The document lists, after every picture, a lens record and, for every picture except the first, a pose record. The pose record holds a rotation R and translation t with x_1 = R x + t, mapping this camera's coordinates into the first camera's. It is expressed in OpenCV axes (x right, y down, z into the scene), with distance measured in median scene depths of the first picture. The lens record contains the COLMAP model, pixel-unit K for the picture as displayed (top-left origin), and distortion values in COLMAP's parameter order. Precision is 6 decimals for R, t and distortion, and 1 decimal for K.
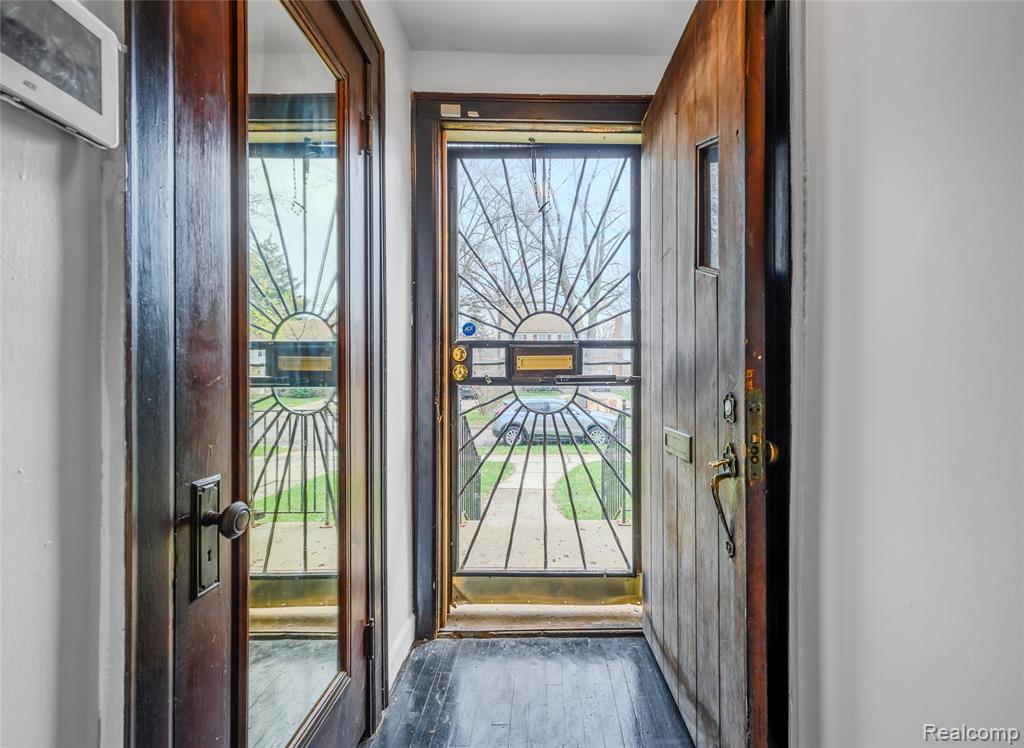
lens RADIAL K [[437.4, 0, 512.0], [0, 437.4, 375.0], [0, 0, 1]] dist [-0.000012, -0.000003]
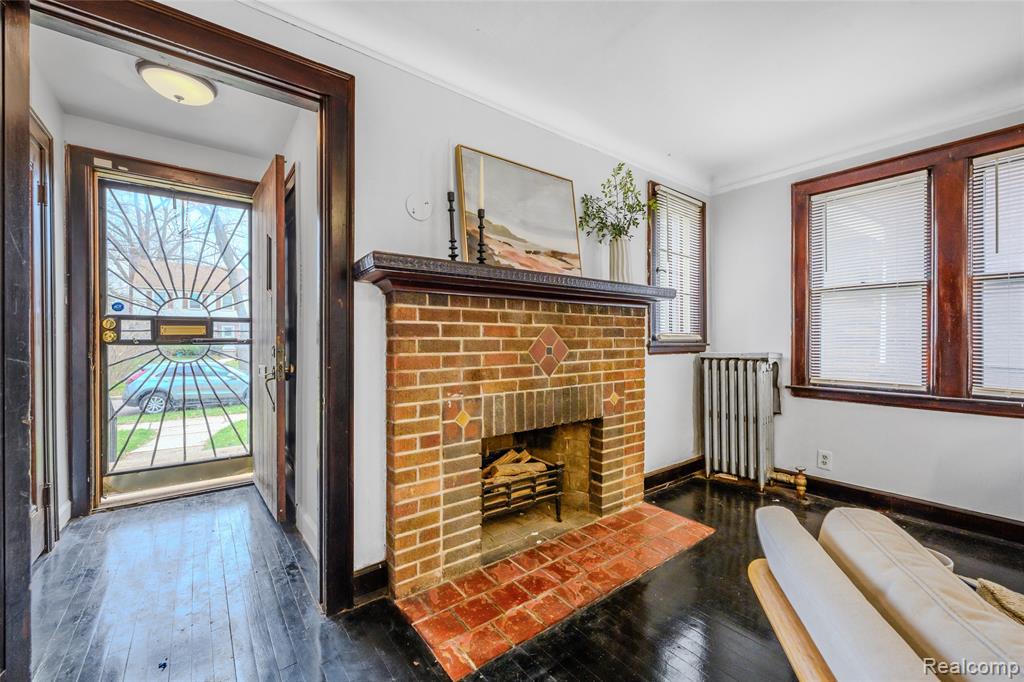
lens RADIAL K [[422.3, 0, 507.7], [0, 422.3, 339.8], [0, 0, 1]] dist [0.001337, 0.000423]
pose [[0.767452, -0.001990, 0.641103, -0.005466], [-0.000904, 0.999991, 0.004186, -0.001658], [-0.641106, -0.003792, 0.767443, -0.923466]]
